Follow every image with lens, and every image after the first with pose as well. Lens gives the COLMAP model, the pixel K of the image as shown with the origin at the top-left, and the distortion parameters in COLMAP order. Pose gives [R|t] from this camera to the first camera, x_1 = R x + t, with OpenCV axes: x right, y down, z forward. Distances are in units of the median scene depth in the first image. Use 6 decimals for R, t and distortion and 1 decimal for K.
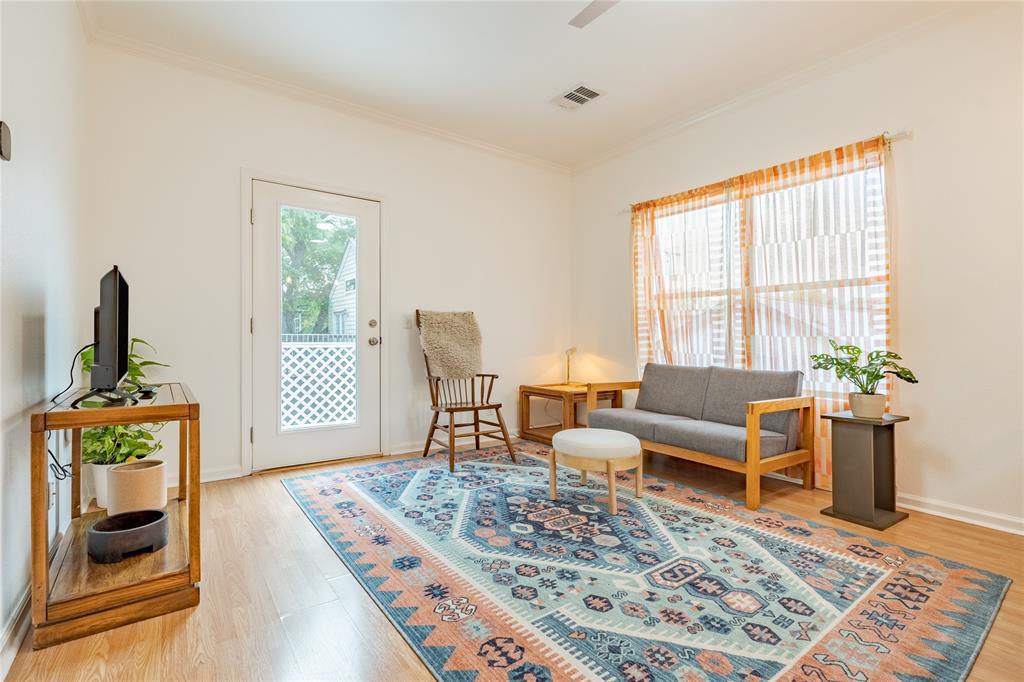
lens RADIAL K [[465.4, 0, 509.2], [0, 465.4, 334.1], [0, 0, 1]] dist [-0.003468, -0.000130]
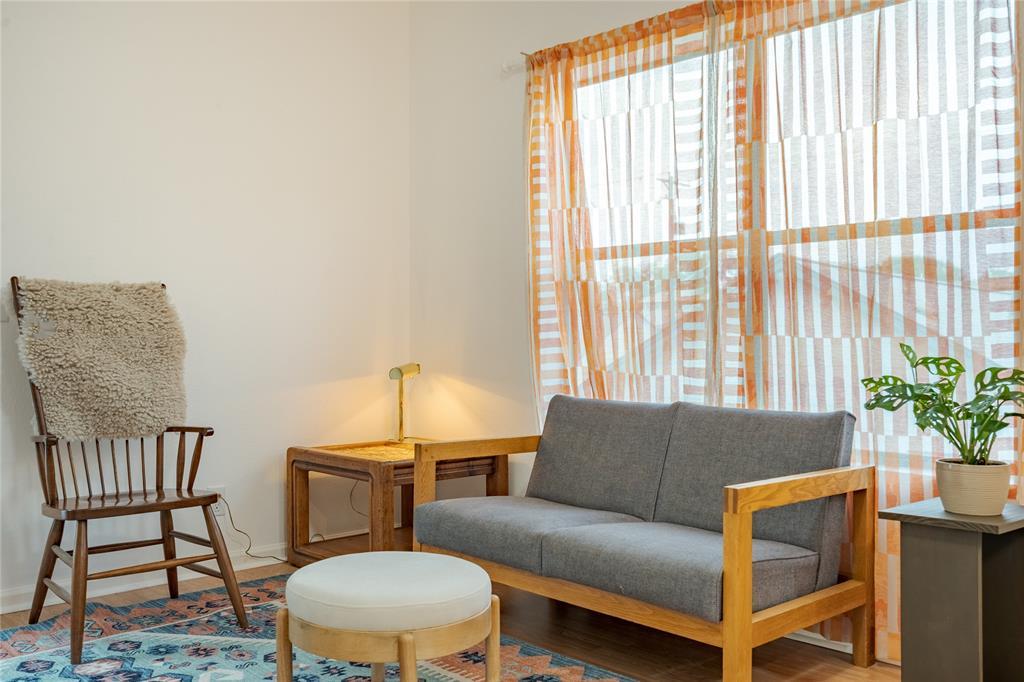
lens RADIAL K [[891.6, 0, 510.5], [0, 891.6, 353.3], [0, 0, 1]] dist [-0.000192, 0.006641]
pose [[0.989226, -0.004707, 0.146324, 0.160657], [0.002000, 0.999824, 0.018642, 0.003525], [-0.146386, -0.018148, 0.989061, 0.167255]]
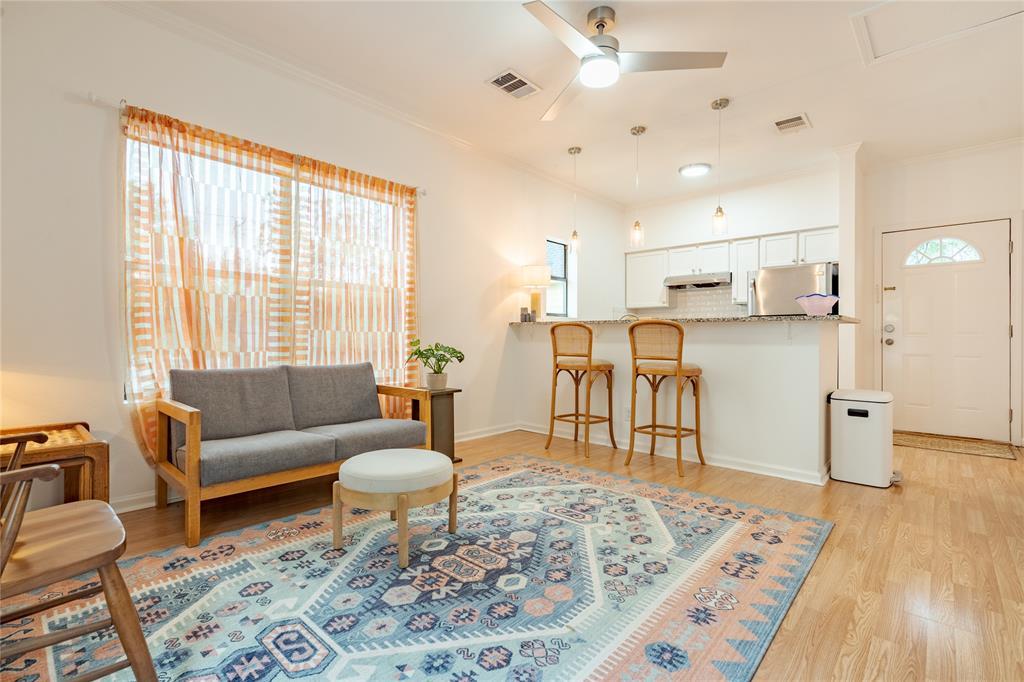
lens RADIAL K [[465.4, 0, 509.2], [0, 465.4, 334.1], [0, 0, 1]] dist [-0.003468, -0.000130]
pose [[-0.193541, -0.001426, 0.981091, -0.549037], [-0.018415, 0.999828, -0.002179, 0.005699], [-0.980919, -0.018489, -0.193534, 0.875036]]
